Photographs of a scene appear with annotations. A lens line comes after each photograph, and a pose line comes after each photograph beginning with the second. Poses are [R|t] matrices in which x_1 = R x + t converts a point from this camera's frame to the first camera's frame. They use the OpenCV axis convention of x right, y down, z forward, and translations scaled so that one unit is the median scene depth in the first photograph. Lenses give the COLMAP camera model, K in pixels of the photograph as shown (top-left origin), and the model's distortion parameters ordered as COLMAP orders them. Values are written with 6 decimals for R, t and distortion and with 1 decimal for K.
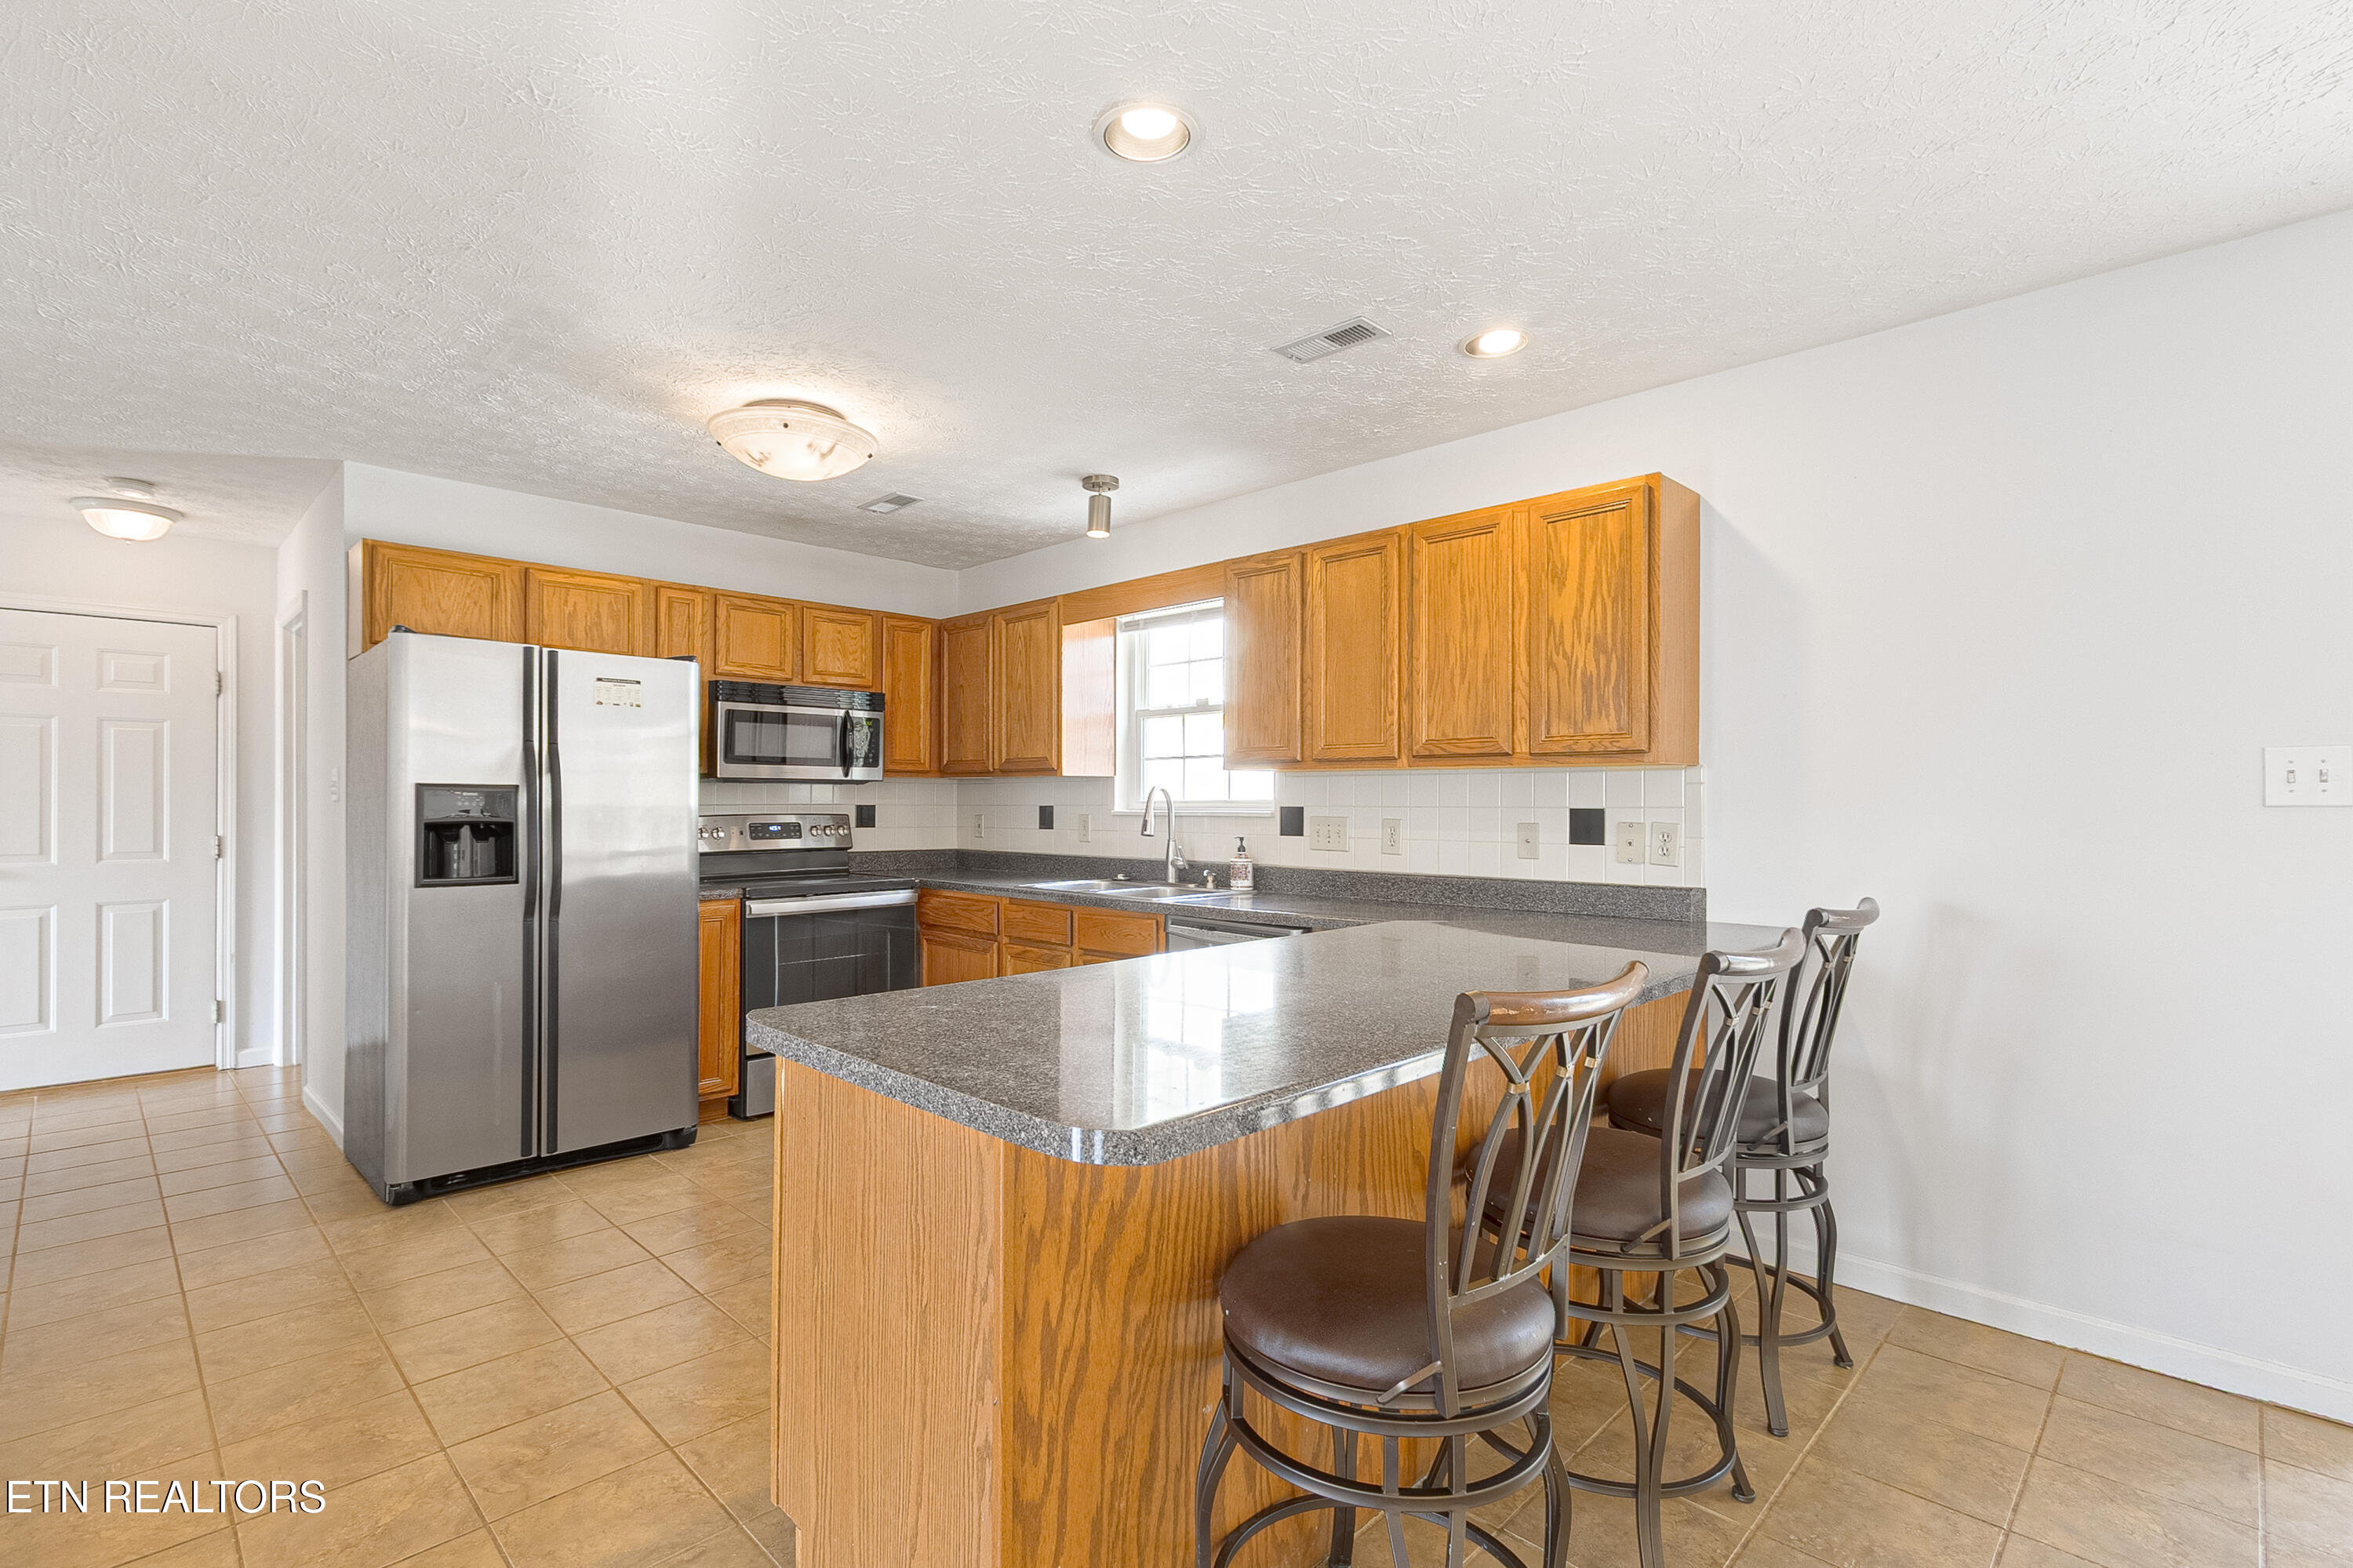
lens RADIAL K [[1084.3, 0, 1177.8], [0, 1084.3, 797.3], [0, 0, 1]] dist [0.000252, -0.000019]
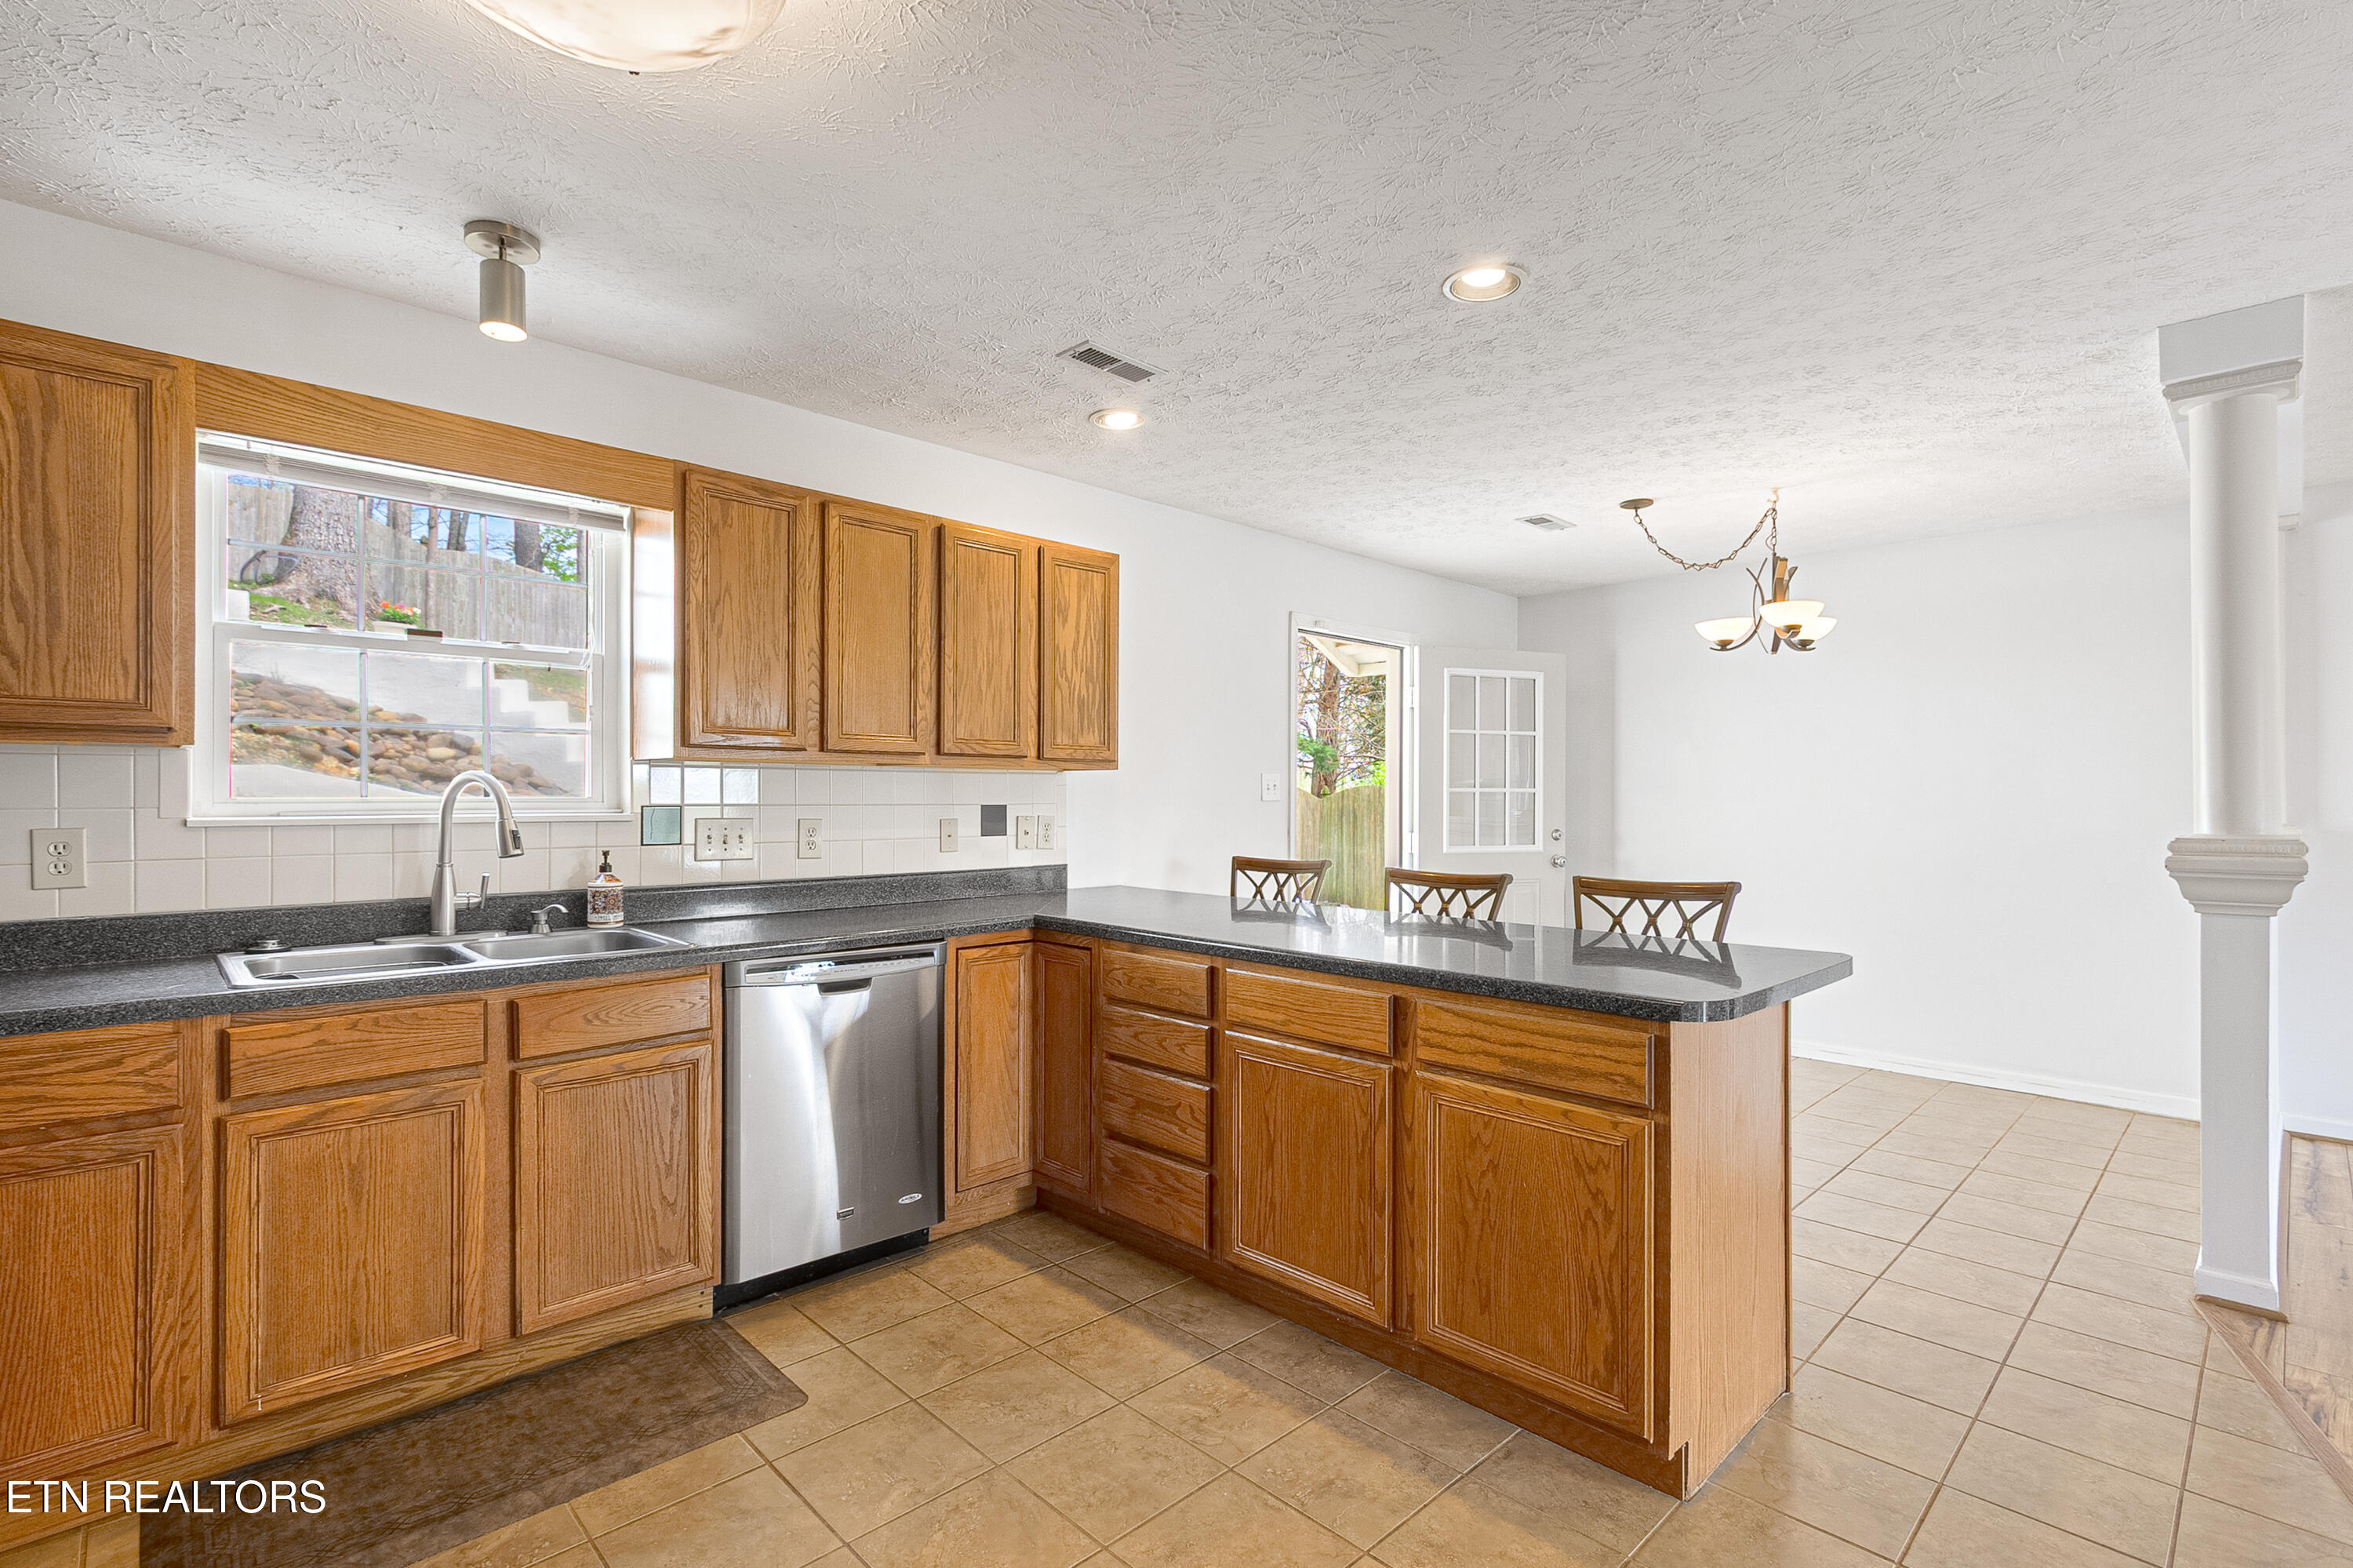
lens RADIAL K [[1084.3, 0, 1178.0], [0, 1084.3, 791.5], [0, 0, 1]] dist [0.000252, -0.000019]
pose [[0.026114, 0.006229, 0.999640, -0.790083], [-0.004716, 0.999970, -0.006108, 0.002362], [-0.999648, -0.004555, 0.026142, 0.778014]]
